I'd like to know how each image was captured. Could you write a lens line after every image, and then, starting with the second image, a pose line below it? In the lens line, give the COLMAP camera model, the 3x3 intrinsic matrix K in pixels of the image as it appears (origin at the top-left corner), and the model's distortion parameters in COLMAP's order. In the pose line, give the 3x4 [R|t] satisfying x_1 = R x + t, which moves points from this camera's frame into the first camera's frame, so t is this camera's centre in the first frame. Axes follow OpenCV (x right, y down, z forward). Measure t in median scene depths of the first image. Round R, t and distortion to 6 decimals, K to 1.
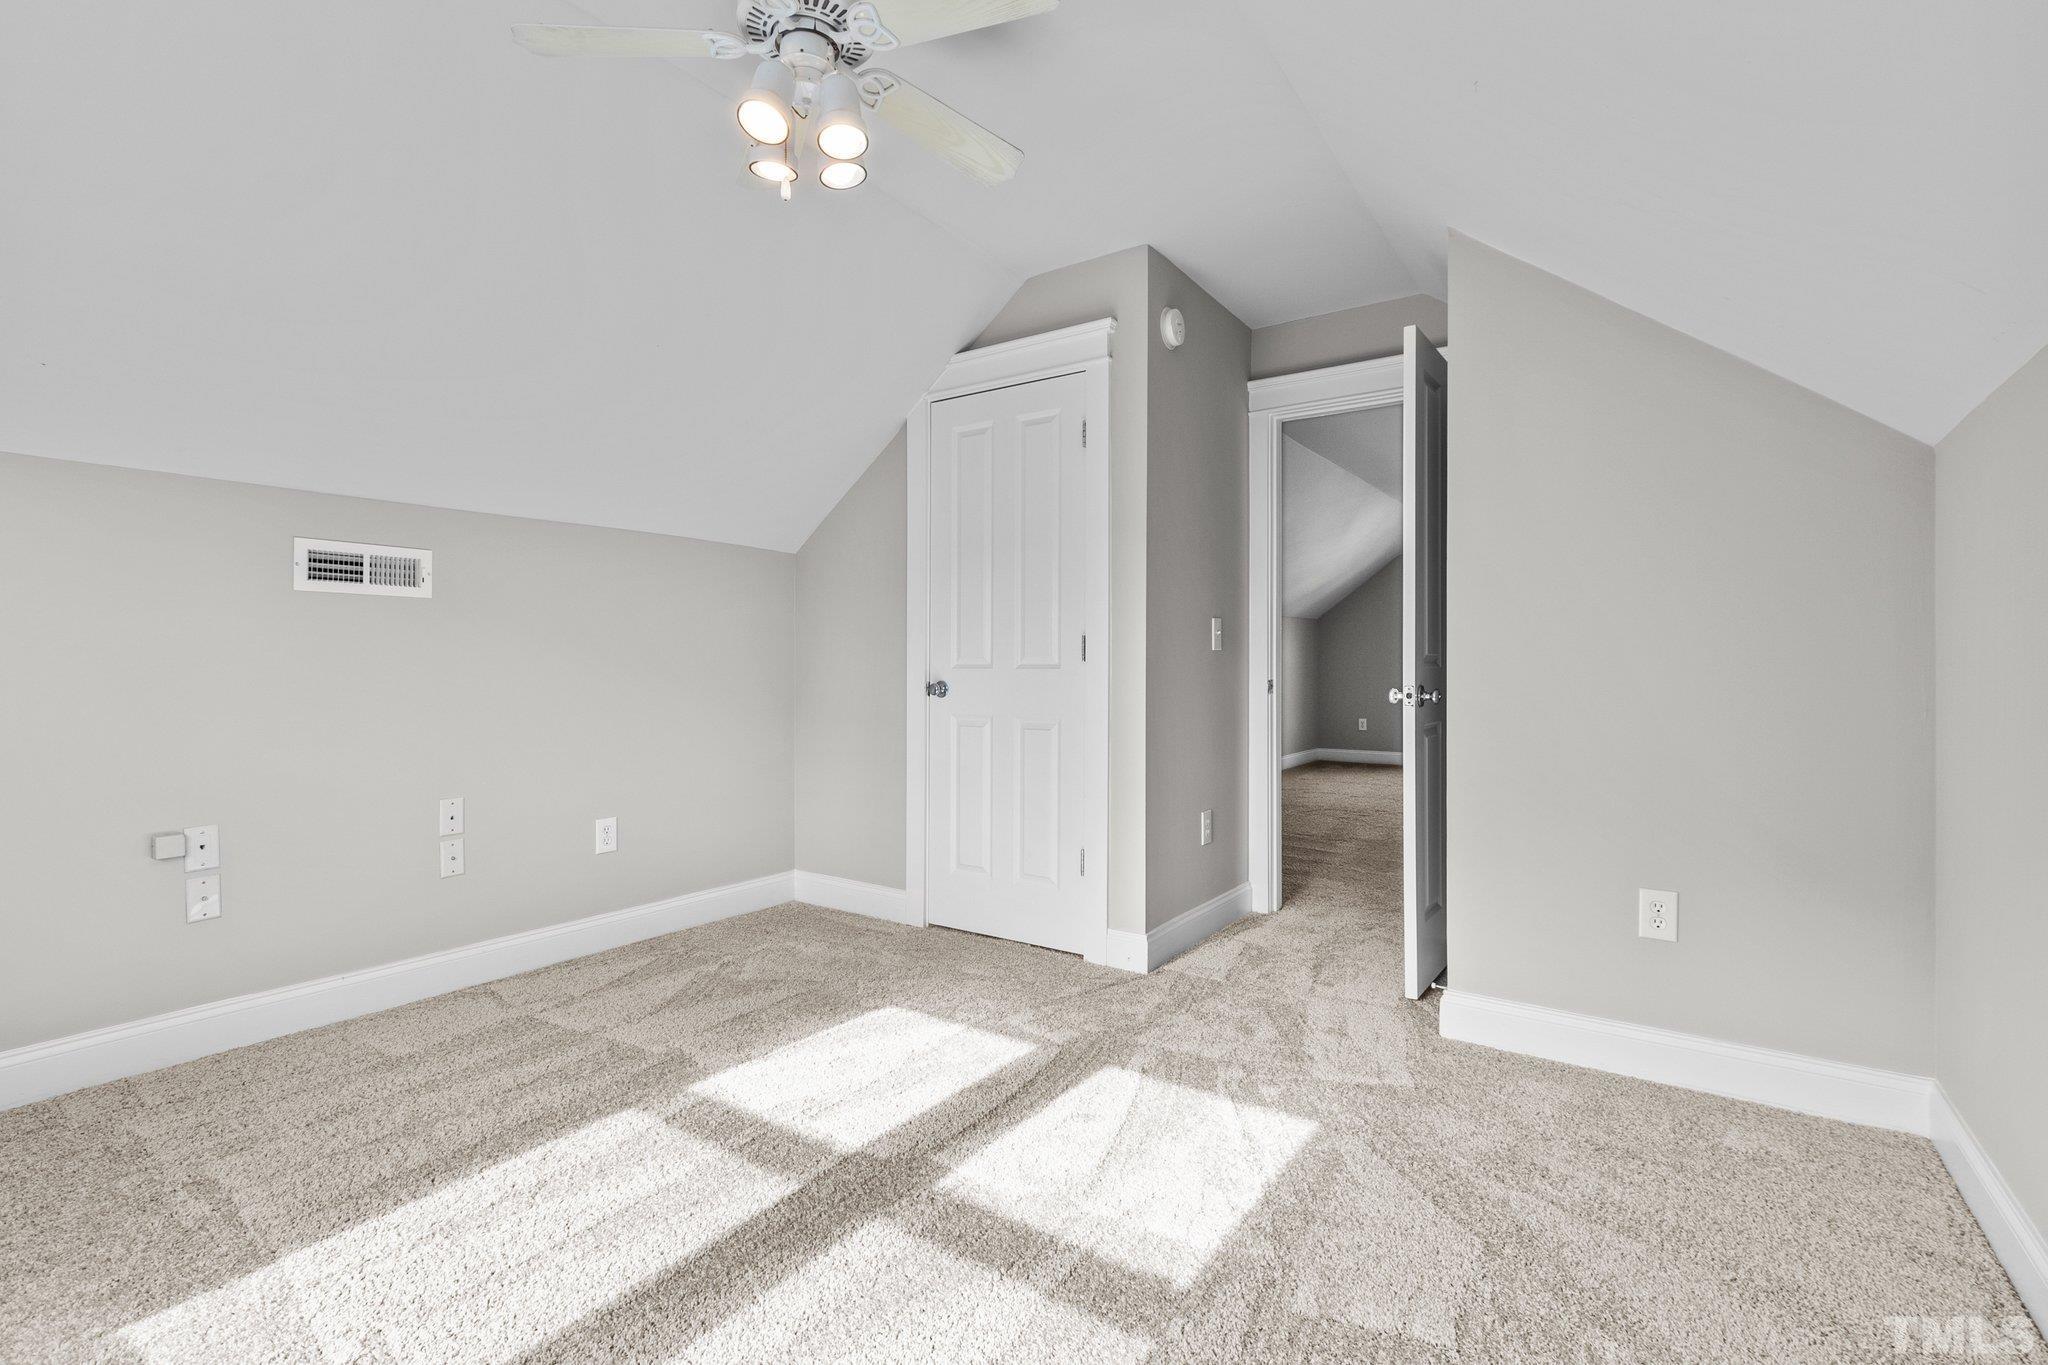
lens RADIAL K [[935.7, 0, 1012.9], [0, 935.7, 648.1], [0, 0, 1]] dist [0.001518, -0.006484]
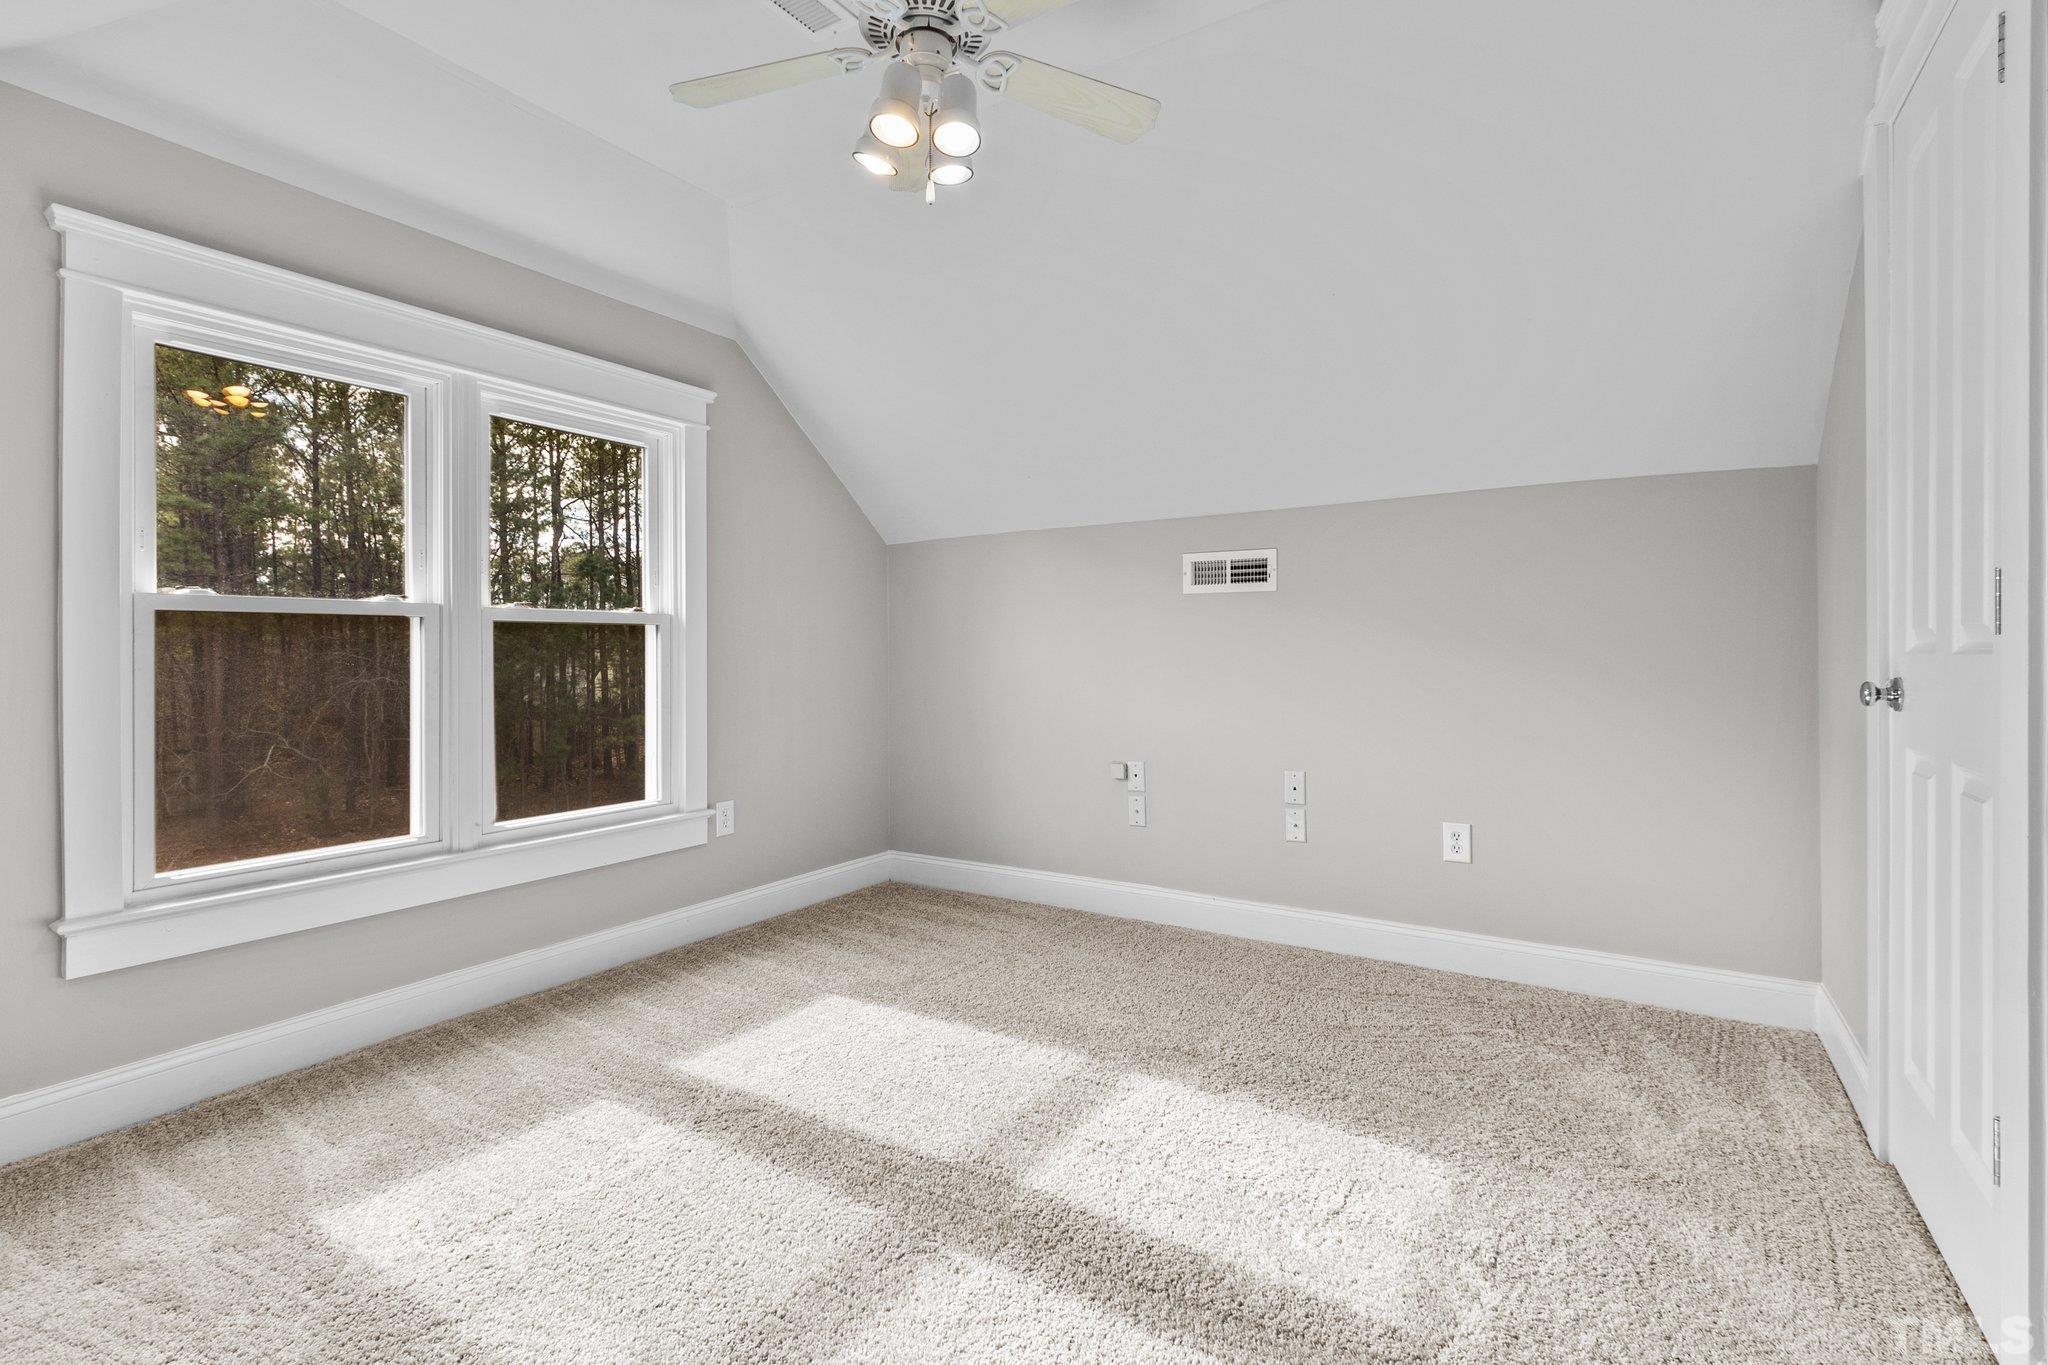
lens RADIAL K [[935.7, 0, 1012.9], [0, 935.7, 648.1], [0, 0, 1]] dist [0.001518, -0.006484]
pose [[0.025820, -0.002149, -0.999664, 0.522093], [0.028010, 0.999607, -0.001425, 0.008940], [0.999274, -0.027964, 0.025870, 0.684566]]
